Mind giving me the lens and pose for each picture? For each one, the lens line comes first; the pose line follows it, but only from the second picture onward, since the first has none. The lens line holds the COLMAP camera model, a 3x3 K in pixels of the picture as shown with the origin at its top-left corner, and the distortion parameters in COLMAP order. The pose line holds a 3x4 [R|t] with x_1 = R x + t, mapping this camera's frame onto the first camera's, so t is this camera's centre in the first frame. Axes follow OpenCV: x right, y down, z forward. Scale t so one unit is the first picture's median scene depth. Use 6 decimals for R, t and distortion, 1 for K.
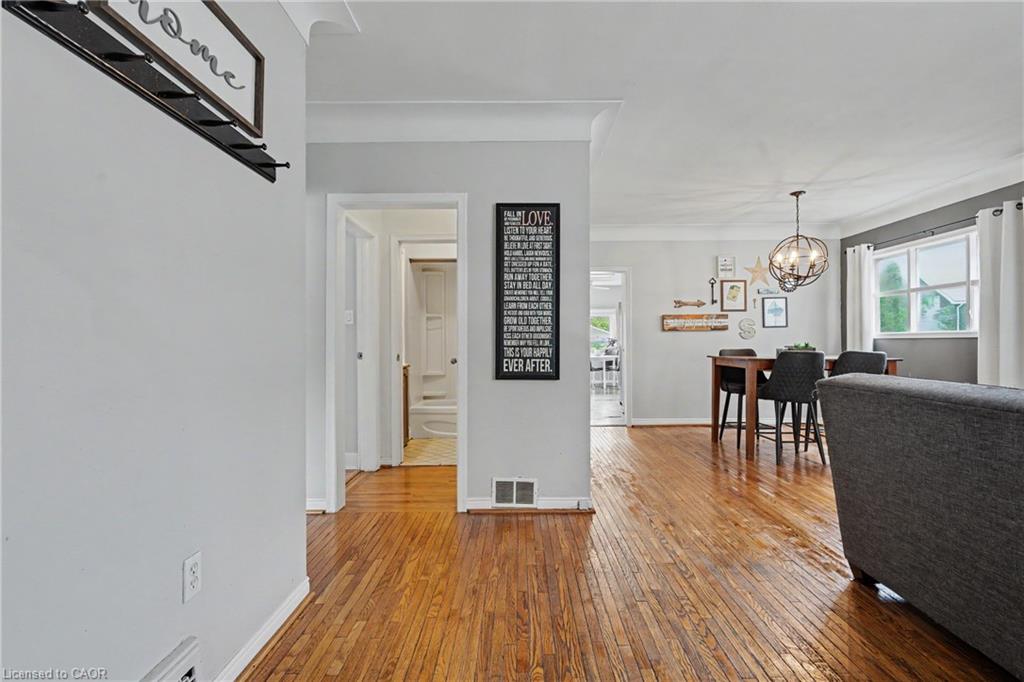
lens RADIAL K [[467.9, 0, 510.5], [0, 467.9, 342.3], [0, 0, 1]] dist [0.001521, -0.001087]
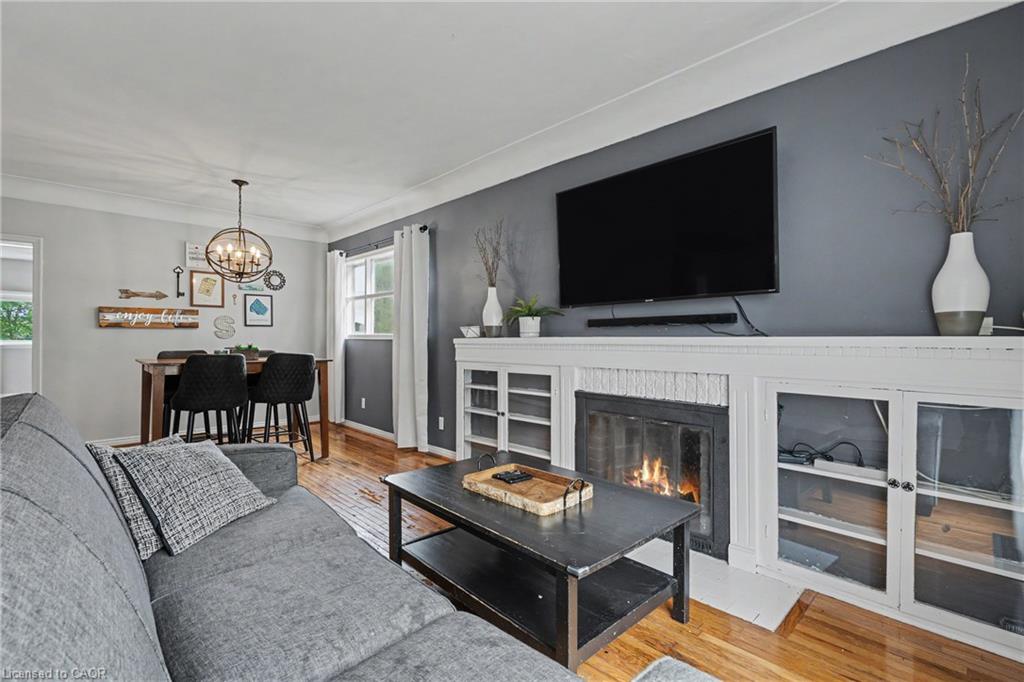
lens RADIAL K [[467.9, 0, 511.1], [0, 467.9, 340.3], [0, 0, 1]] dist [0.001521, -0.001087]
pose [[0.712161, 0.005846, 0.701991, 0.270708], [-0.007359, 0.999973, -0.000863, -0.006997], [-0.701977, -0.004551, 0.712185, -0.028475]]
